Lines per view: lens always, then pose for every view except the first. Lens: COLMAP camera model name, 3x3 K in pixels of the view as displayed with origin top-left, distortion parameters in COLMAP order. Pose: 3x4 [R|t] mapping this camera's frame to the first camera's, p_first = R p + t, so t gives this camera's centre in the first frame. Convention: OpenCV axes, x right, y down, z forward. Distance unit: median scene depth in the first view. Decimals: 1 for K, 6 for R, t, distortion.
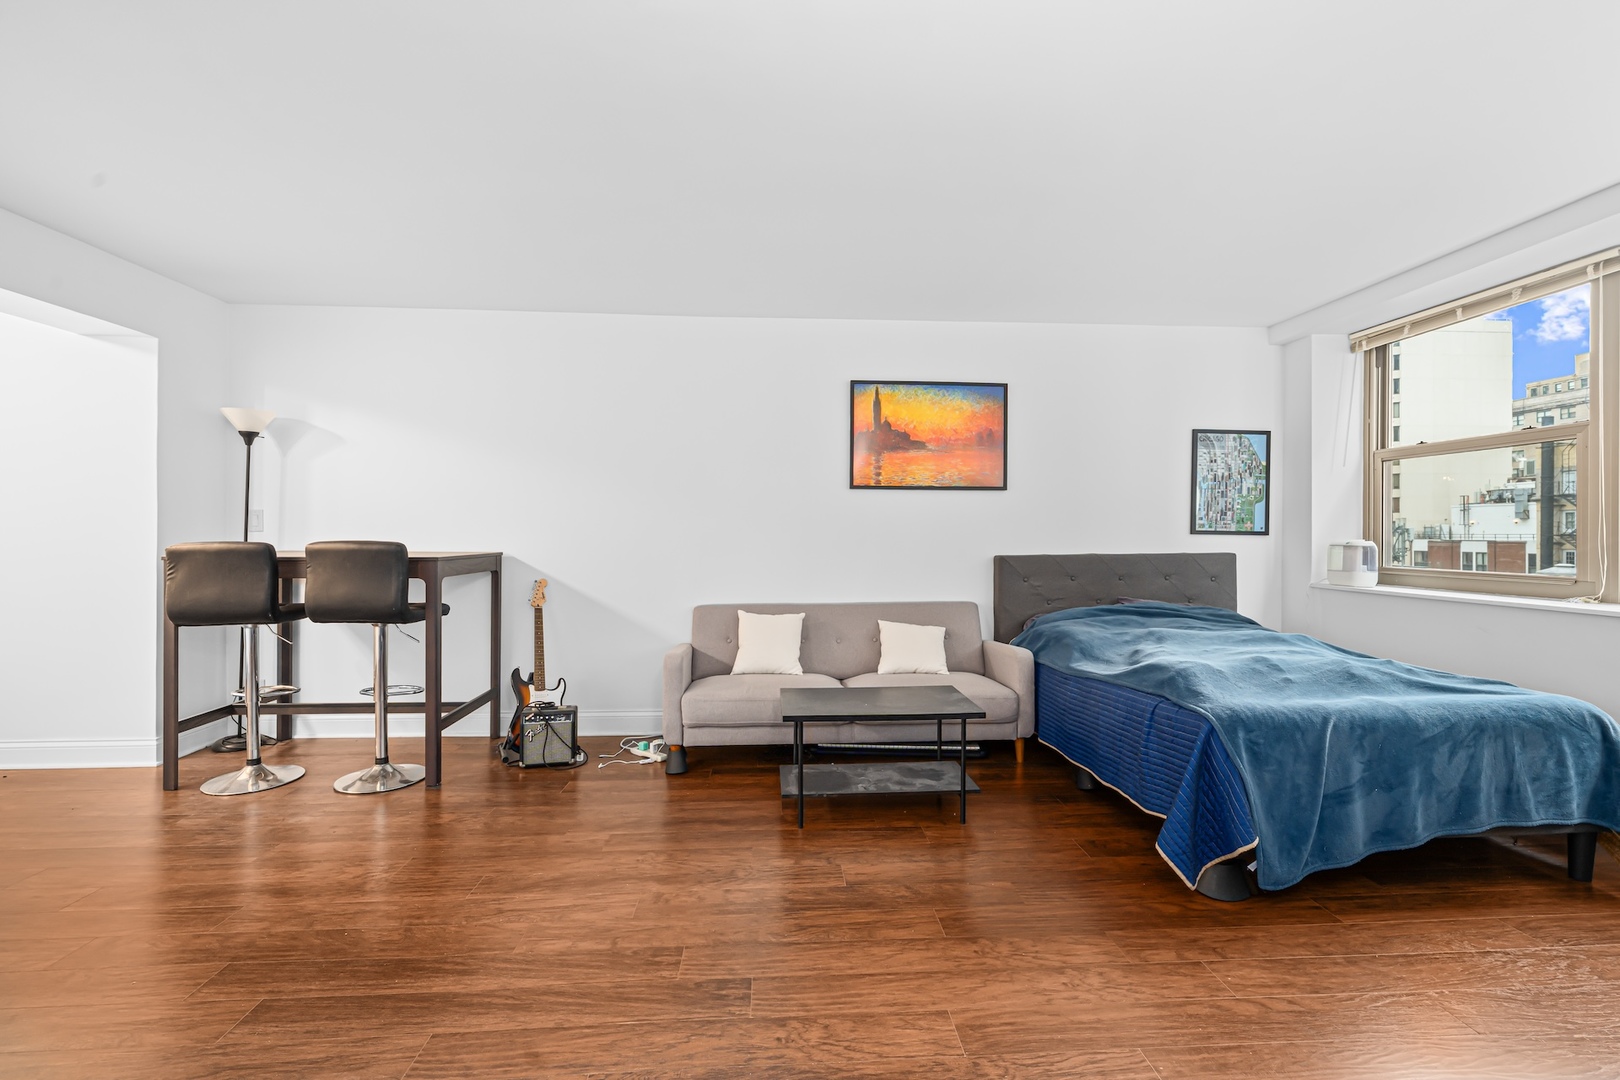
lens RADIAL K [[705.4, 0, 816.2], [0, 705.4, 534.4], [0, 0, 1]] dist [-0.002283, -0.000330]
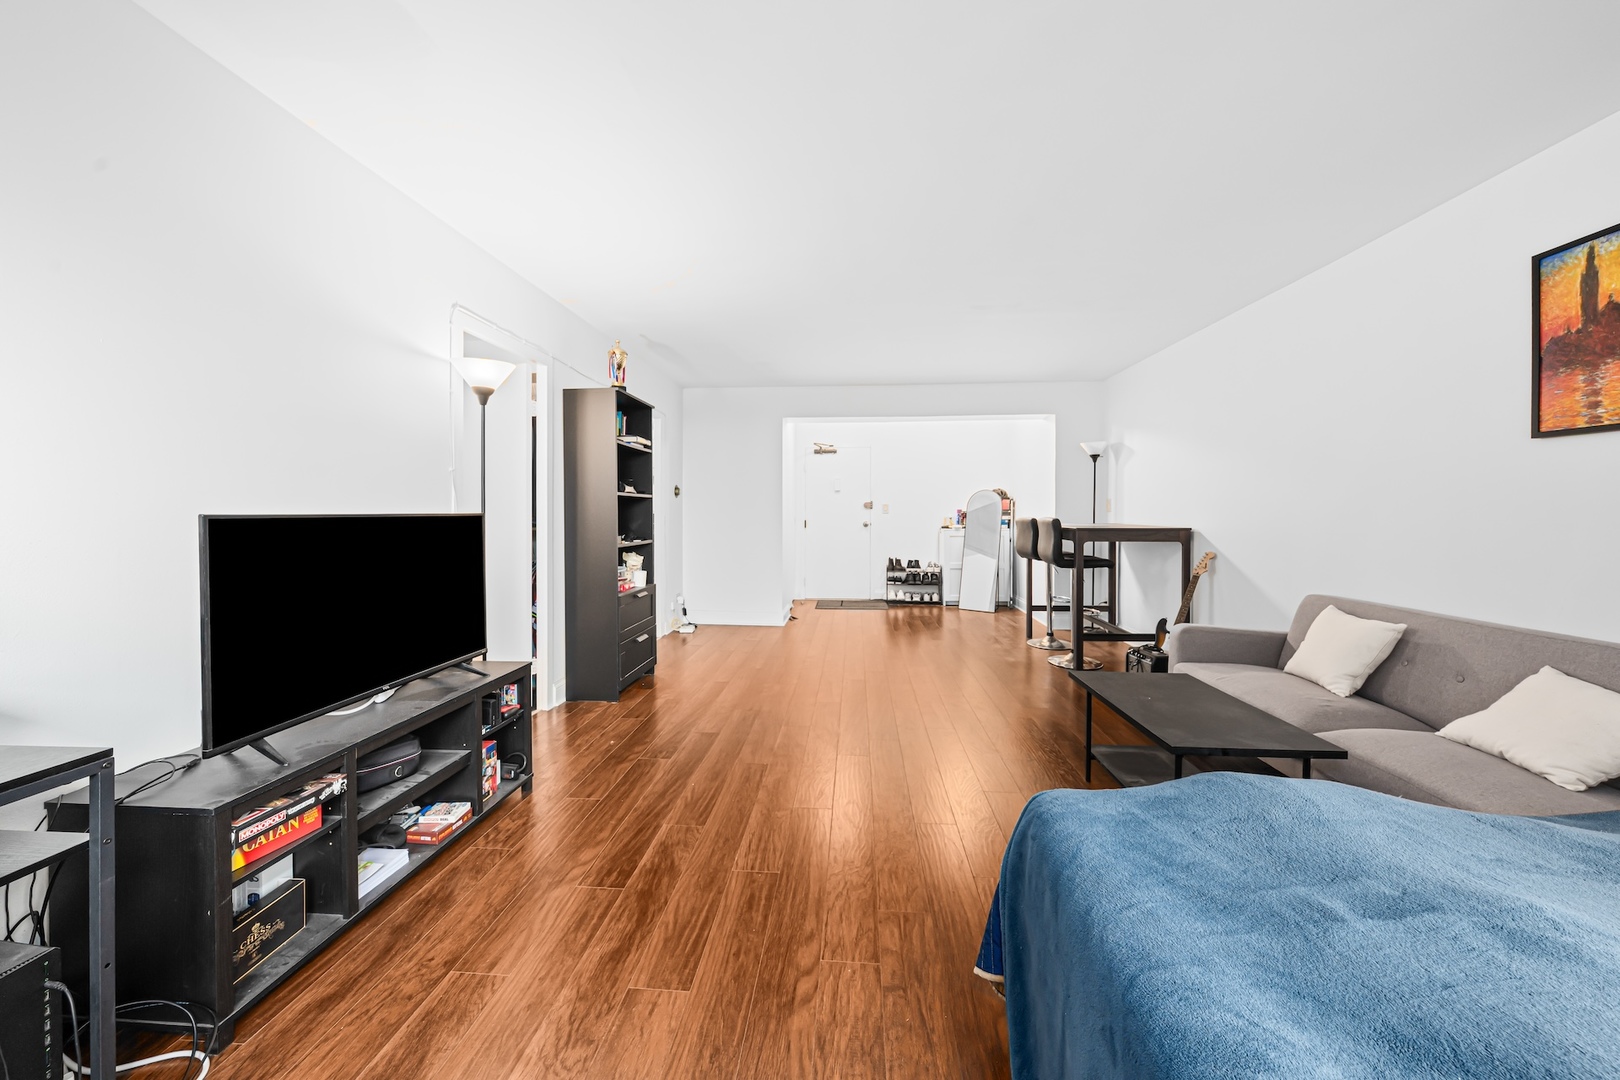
lens RADIAL K [[555.1, 0, 819.5], [0, 555.1, 514.1], [0, 0, 1]] dist [-0.000011, 0.000013]
pose [[-0.124486, 0.001451, -0.992220, 0.608854], [-0.001531, 0.999997, 0.001654, -0.000585], [0.992220, 0.001725, -0.124483, 0.474183]]
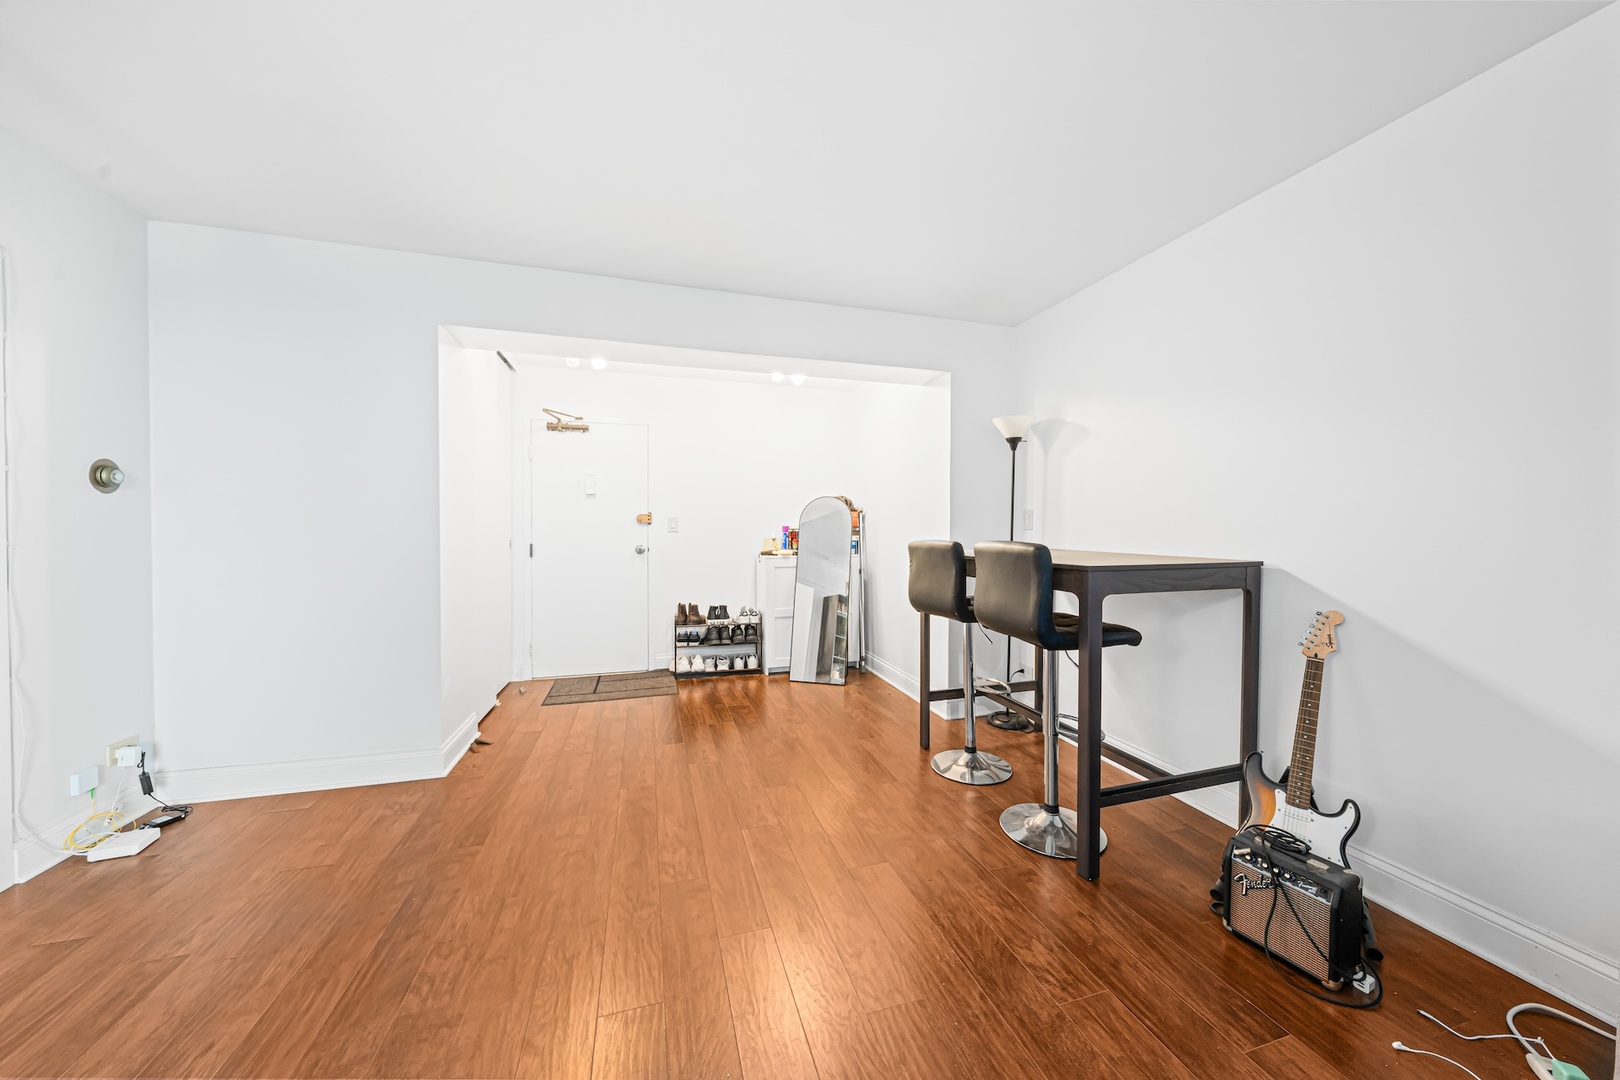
lens RADIAL K [[555.3, 0, 810.0], [0, 555.3, 540.0], [0, 0, 1]] dist [0.000018, -0.000011]
pose [[0.226226, 0.015820, -0.973946, -0.041661], [-0.000706, 0.999870, 0.016078, -0.002597], [0.974075, -0.002950, 0.226208, 0.479002]]
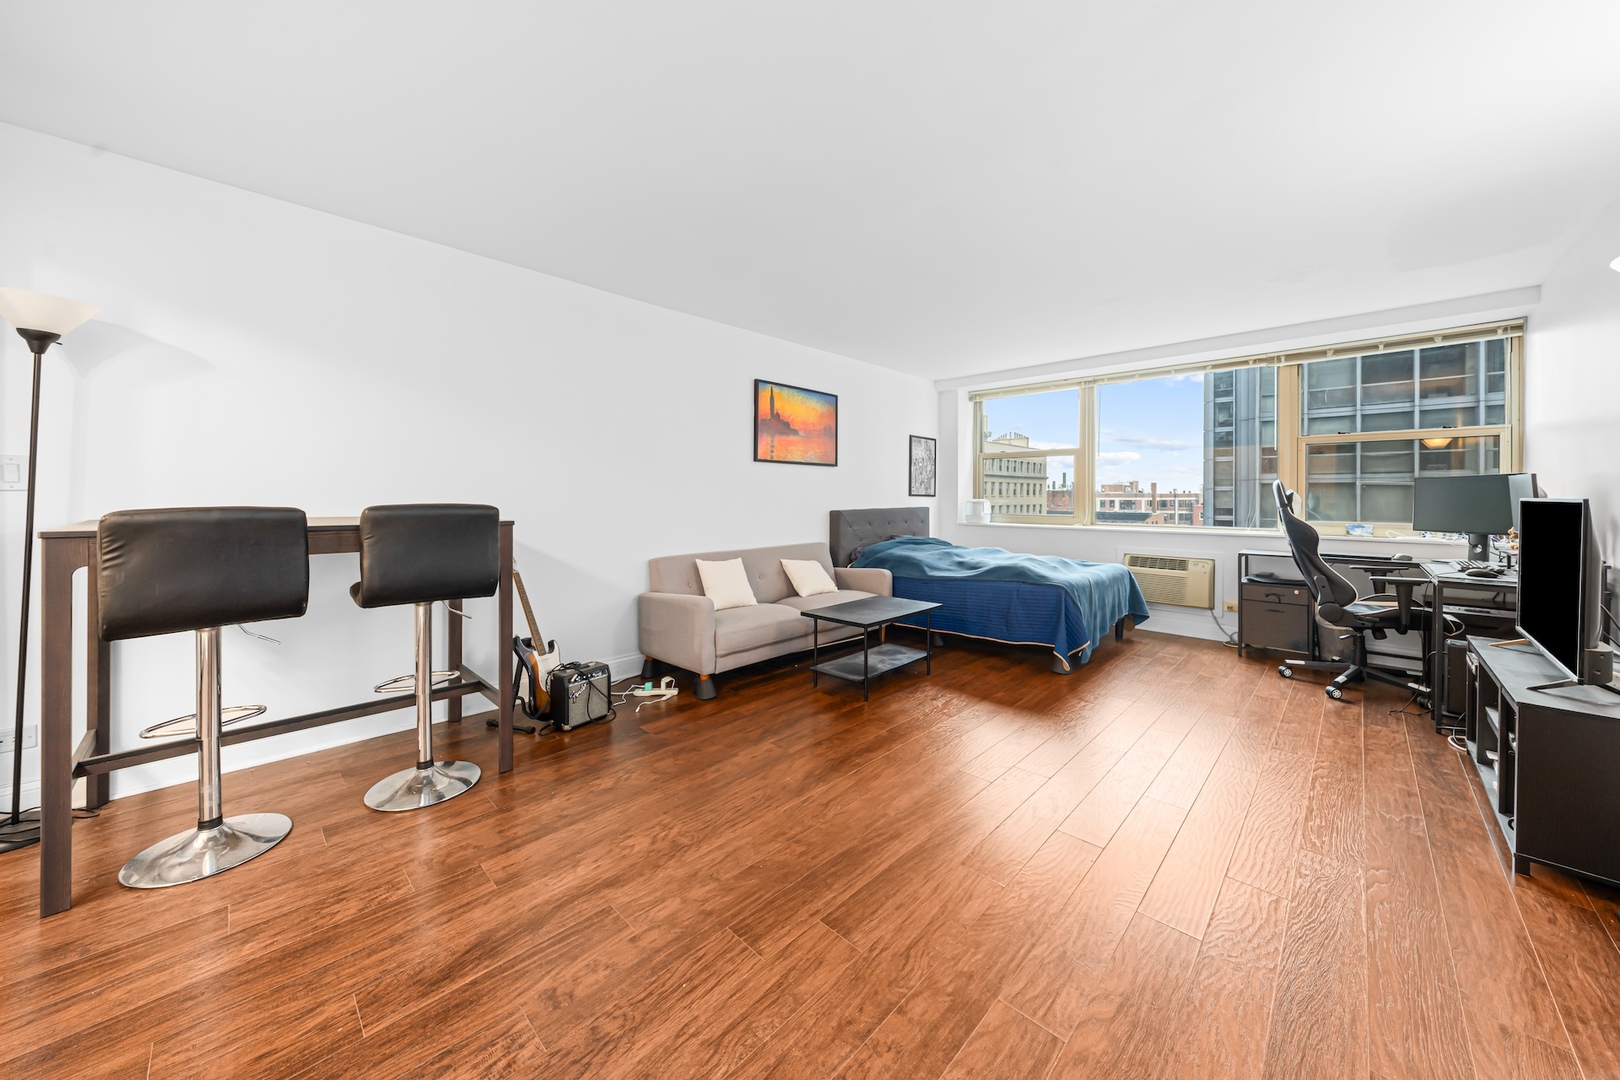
lens RADIAL K [[563.1, 0, 803.1], [0, 563.1, 500.4], [0, 0, 1]] dist [-0.001091, -0.000147]
pose [[0.745831, -0.004847, 0.666118, -0.603343], [-0.000600, 0.999968, 0.007948, -0.000143], [-0.666135, -0.006328, 0.745804, 0.163663]]
